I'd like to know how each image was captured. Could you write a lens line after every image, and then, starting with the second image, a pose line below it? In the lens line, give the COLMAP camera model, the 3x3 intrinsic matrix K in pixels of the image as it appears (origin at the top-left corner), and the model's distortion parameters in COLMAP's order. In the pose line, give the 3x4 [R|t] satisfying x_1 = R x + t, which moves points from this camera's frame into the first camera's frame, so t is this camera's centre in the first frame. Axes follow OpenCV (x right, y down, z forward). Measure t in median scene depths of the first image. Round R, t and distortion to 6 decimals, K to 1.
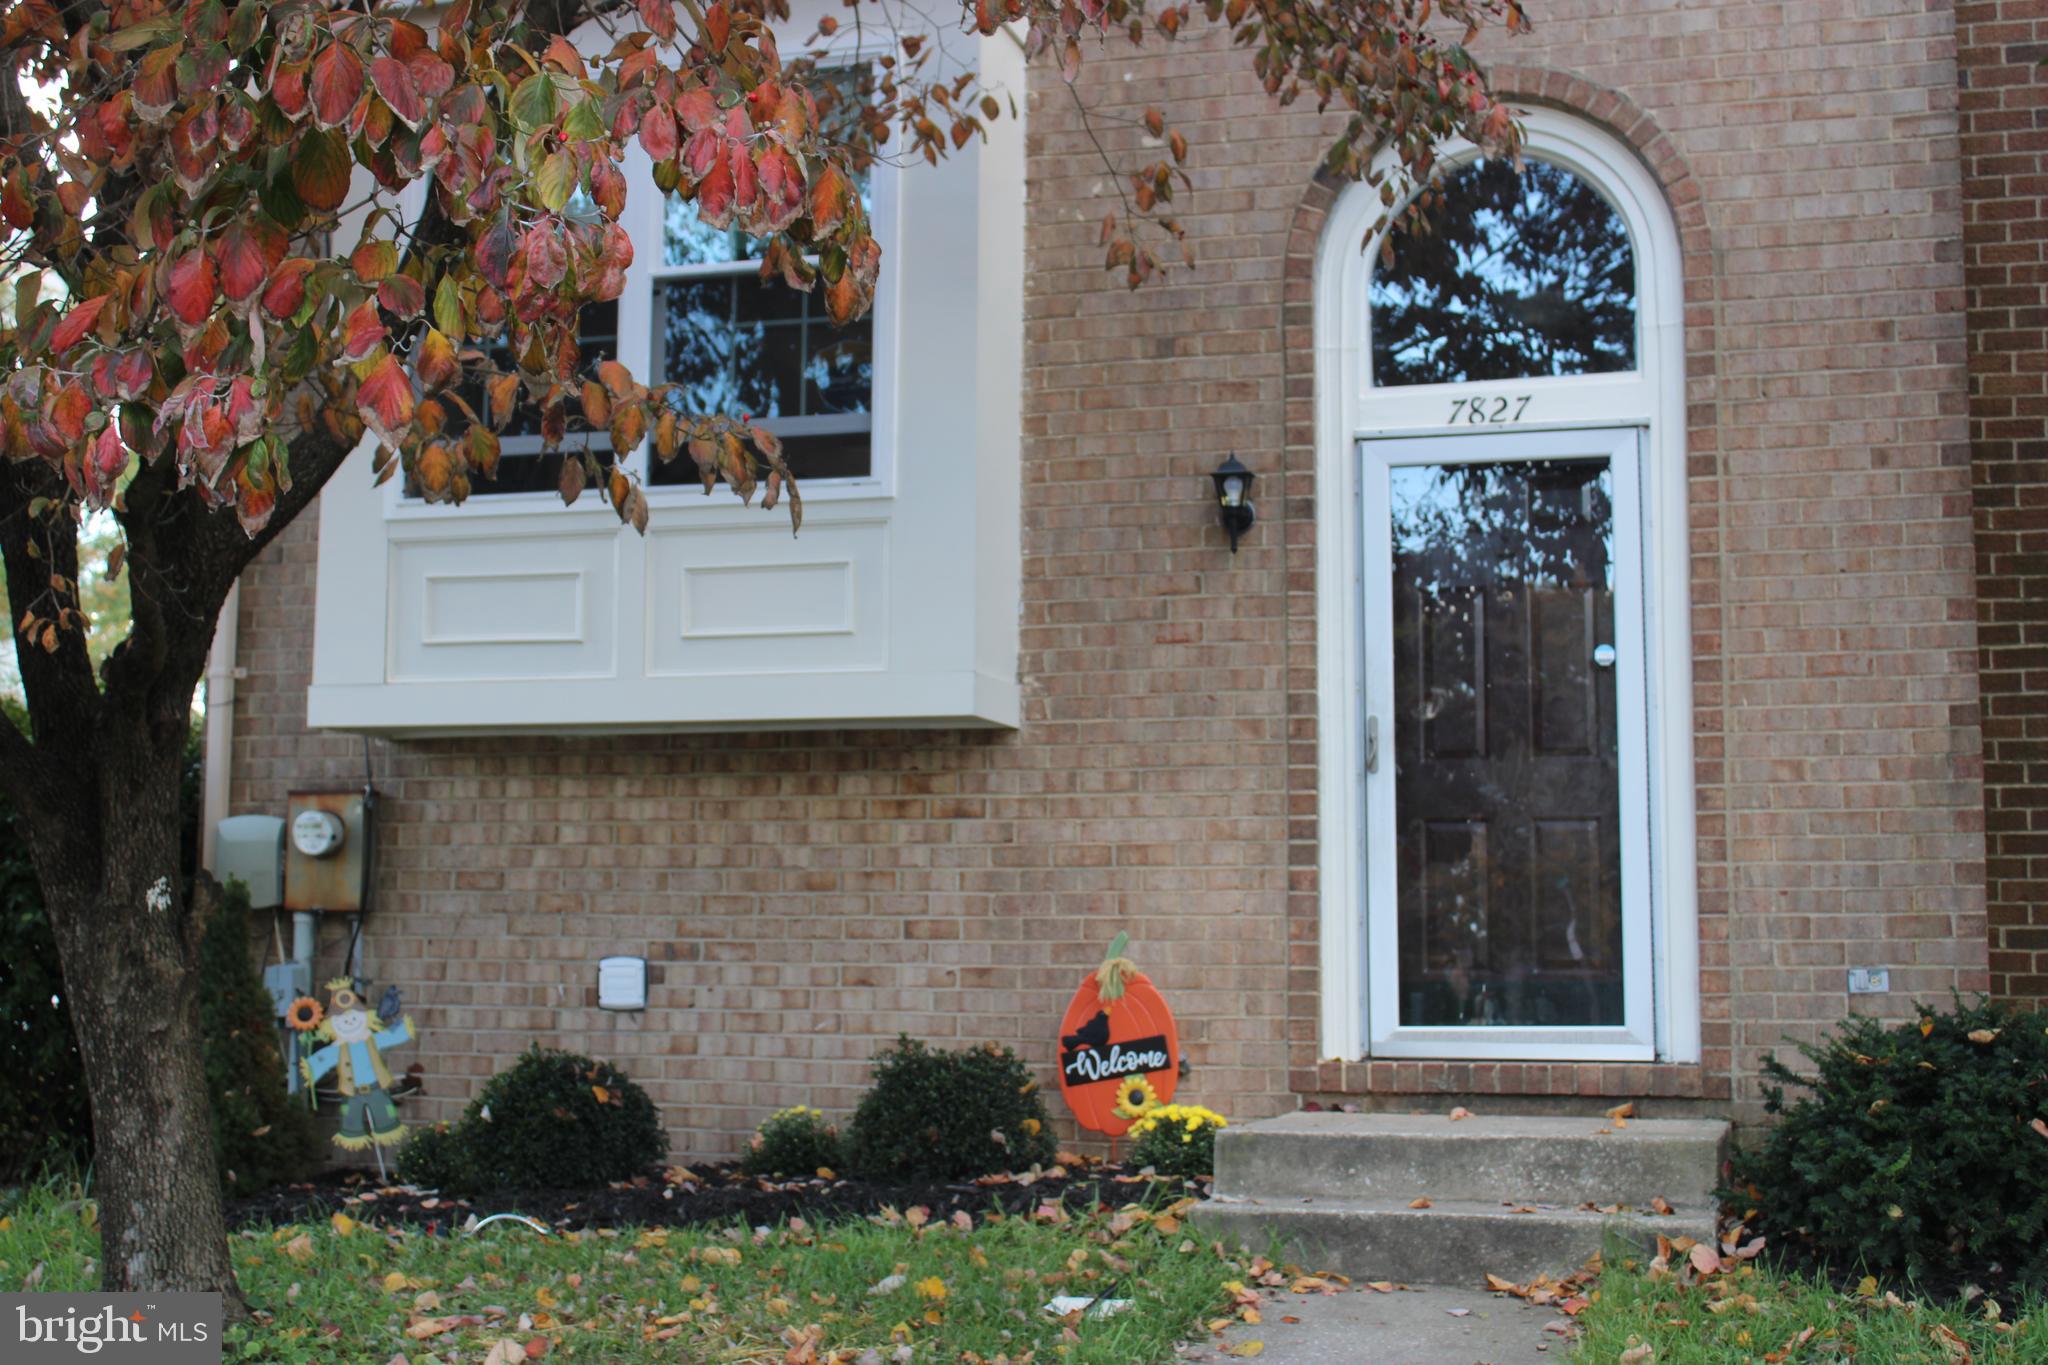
lens RADIAL K [[2856.6, 0, 1024.0], [0, 2856.6, 682.5], [0, 0, 1]] dist [-0.079048, 0.024546]
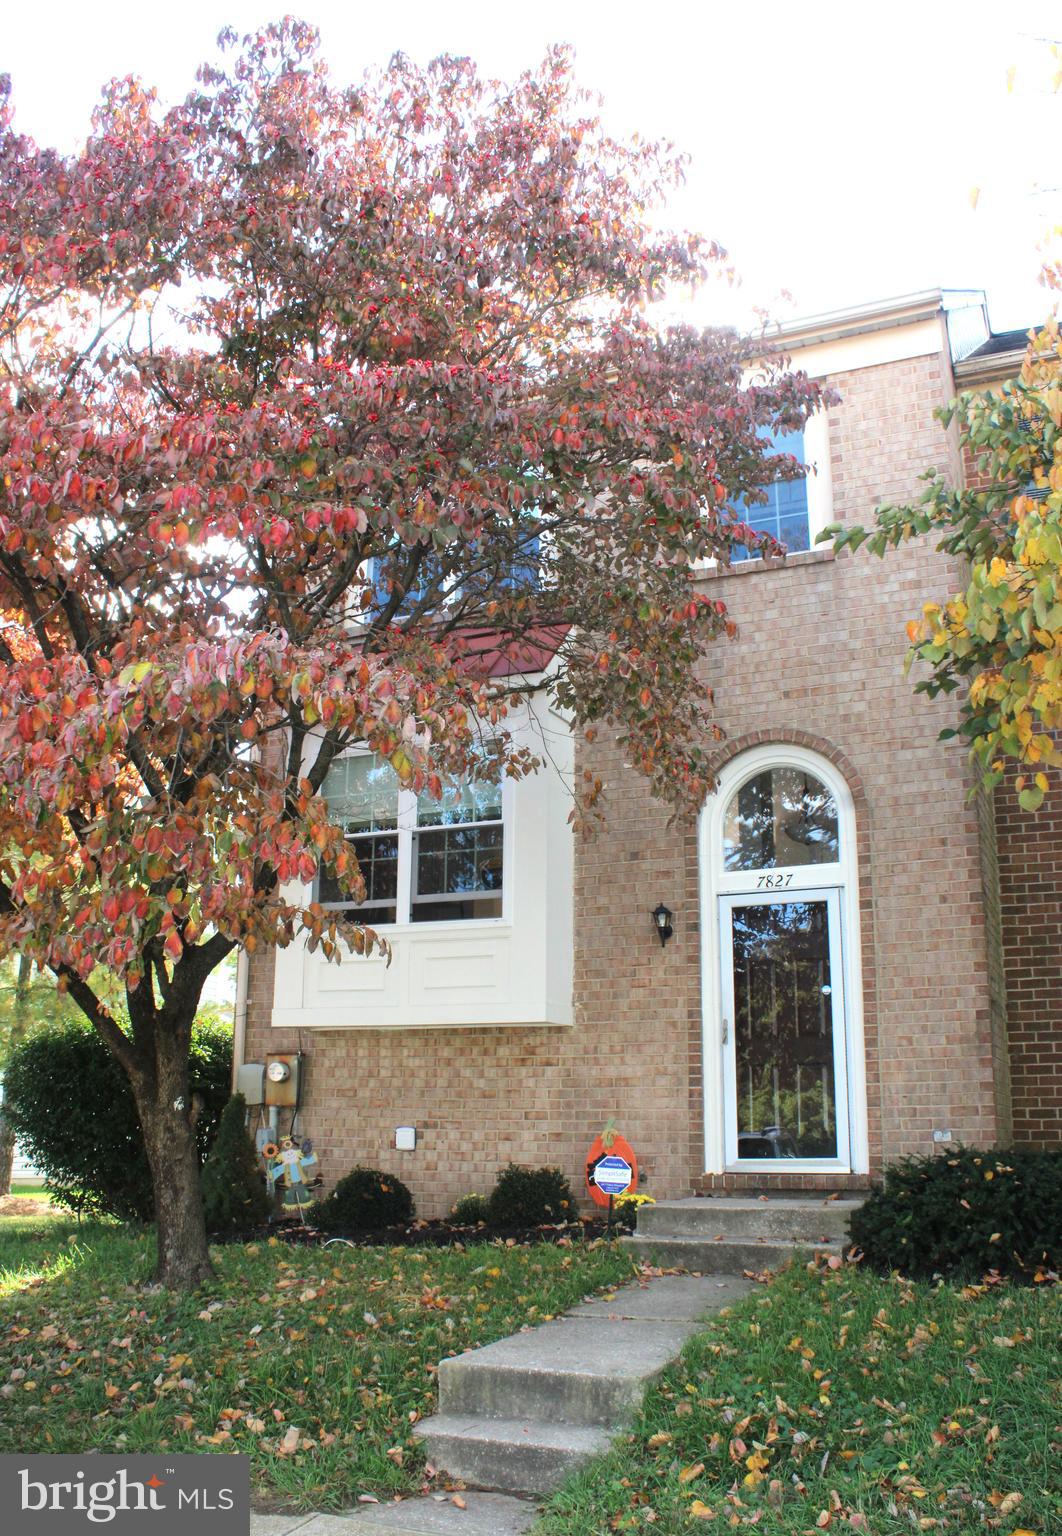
lens RADIAL K [[1463.2, 0, 531.0], [0, 1463.2, 768.0], [0, 0, 1]] dist [-0.155586, 0.000200]
pose [[0.988822, -0.034842, -0.144976, 0.143871], [0.014477, 0.990156, -0.139220, -0.026969], [0.148400, 0.135565, 0.979592, -0.167797]]
